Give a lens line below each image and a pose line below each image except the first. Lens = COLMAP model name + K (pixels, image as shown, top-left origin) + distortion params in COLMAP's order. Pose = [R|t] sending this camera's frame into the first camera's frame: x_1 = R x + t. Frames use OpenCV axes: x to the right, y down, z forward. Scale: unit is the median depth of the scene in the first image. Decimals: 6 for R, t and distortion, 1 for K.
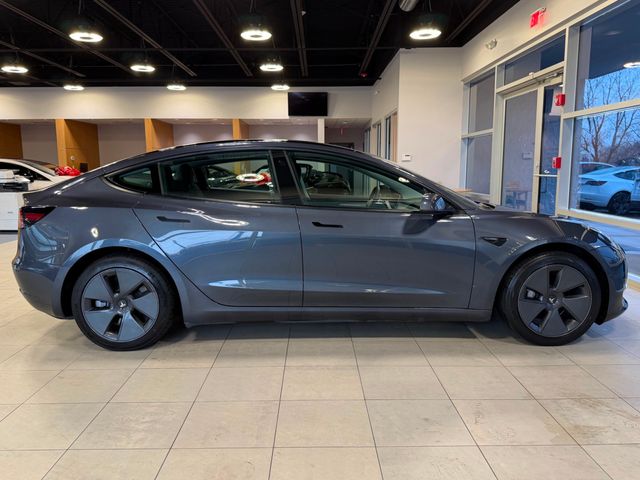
lens RADIAL K [[497.4, 0, 319.4], [0, 497.4, 246.6], [0, 0, 1]] dist [0.035396, -0.021872]
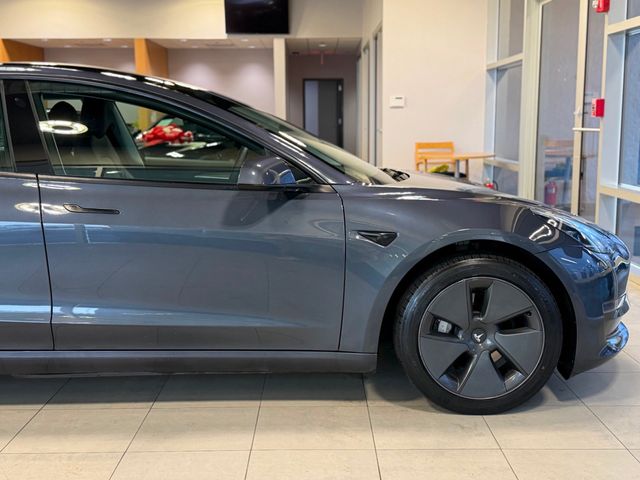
lens RADIAL K [[807.8, 0, 318.2], [0, 807.8, 239.9], [0, 0, 1]] dist [0.097619, 0.000000]
pose [[0.999970, -0.002137, -0.007383, 0.284012], [0.002059, 0.999942, -0.010530, 0.001999], [0.007405, 0.010514, 0.999917, 0.039624]]
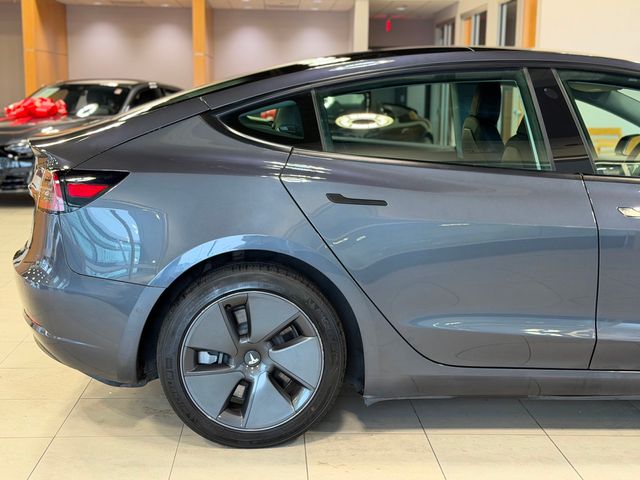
lens RADIAL K [[970.4, 0, 315.8], [0, 970.4, 236.3], [0, 0, 1]] dist [-0.004434, 0.000000]
pose [[0.999410, 0.017708, 0.029423, -0.354447], [-0.017416, 0.999797, -0.010162, -0.003959], [-0.029597, 0.009644, 0.999515, -0.012764]]
